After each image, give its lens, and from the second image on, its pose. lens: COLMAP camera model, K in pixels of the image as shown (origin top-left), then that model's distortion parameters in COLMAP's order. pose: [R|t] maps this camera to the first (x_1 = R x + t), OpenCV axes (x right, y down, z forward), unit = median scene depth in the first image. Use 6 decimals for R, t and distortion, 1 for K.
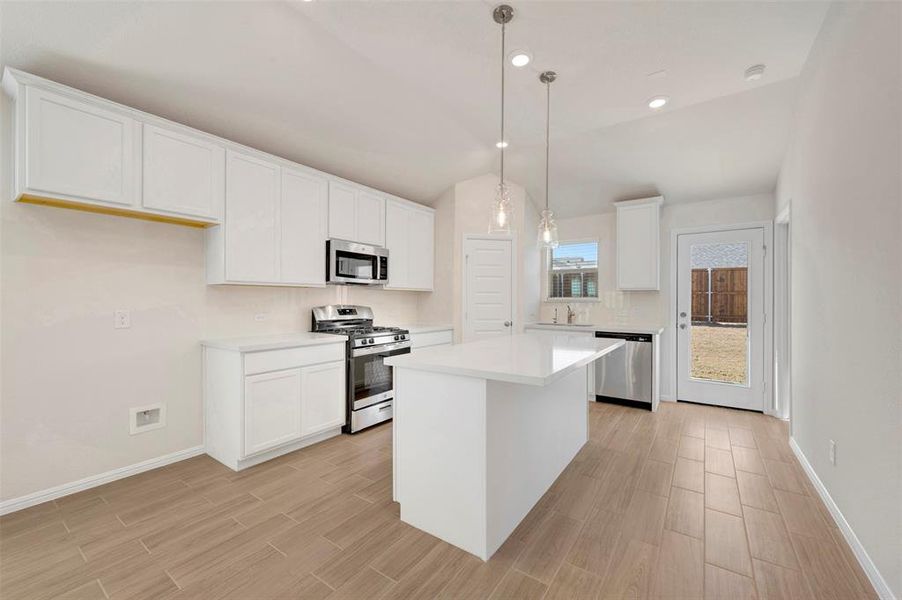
lens RADIAL K [[362.2, 0, 450.2], [0, 362.2, 299.4], [0, 0, 1]] dist [0.002596, -0.000717]
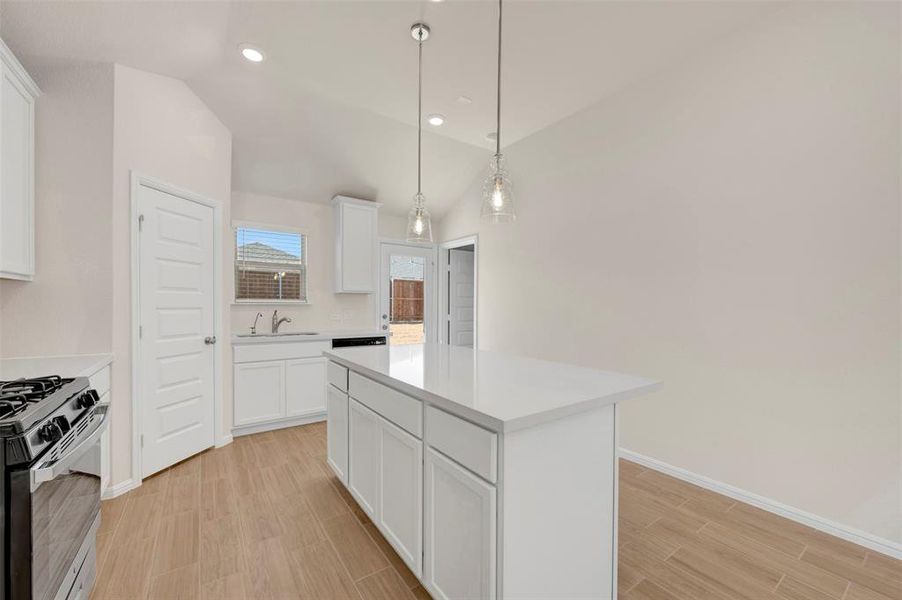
lens RADIAL K [[362.2, 0, 459.2], [0, 362.2, 310.3], [0, 0, 1]] dist [0.002596, -0.000717]
pose [[0.330744, -0.016251, 0.943581, -0.298821], [-0.007791, 0.999771, 0.019950, -0.000474], [-0.943688, -0.013950, 0.330541, 0.399055]]
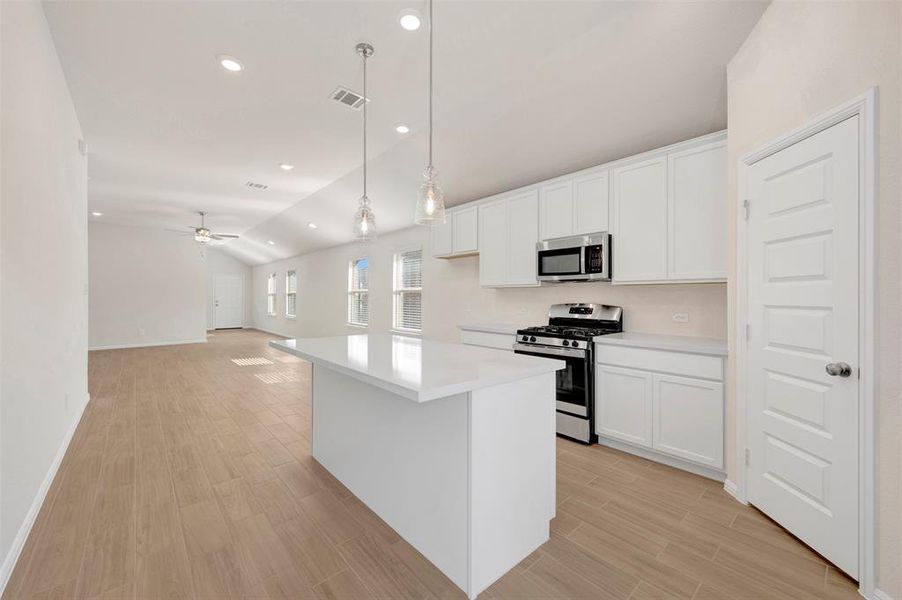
lens RADIAL K [[362.2, 0, 463.1], [0, 362.2, 296.2], [0, 0, 1]] dist [0.002596, -0.000717]
pose [[-0.217298, -0.002697, -0.976102, 0.580804], [-0.000883, 0.999996, -0.002566, 0.000509], [0.976105, 0.000304, -0.217300, 0.754949]]
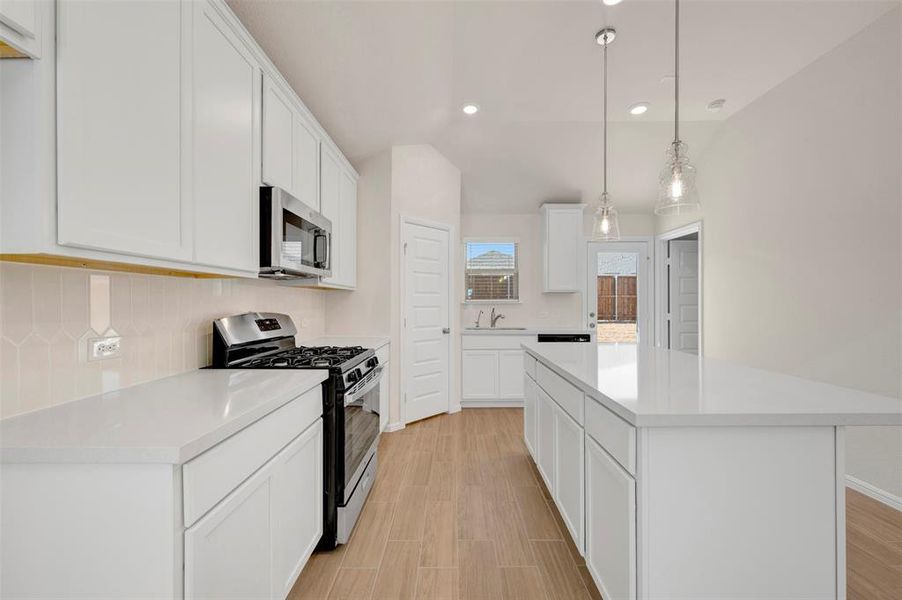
lens RADIAL K [[362.2, 0, 458.3], [0, 362.2, 303.6], [0, 0, 1]] dist [0.002596, -0.000717]
pose [[0.816905, -0.006553, 0.576736, -0.306535], [0.003461, 0.999973, 0.006459, -0.000385], [-0.576762, -0.003280, 0.816905, 0.314195]]
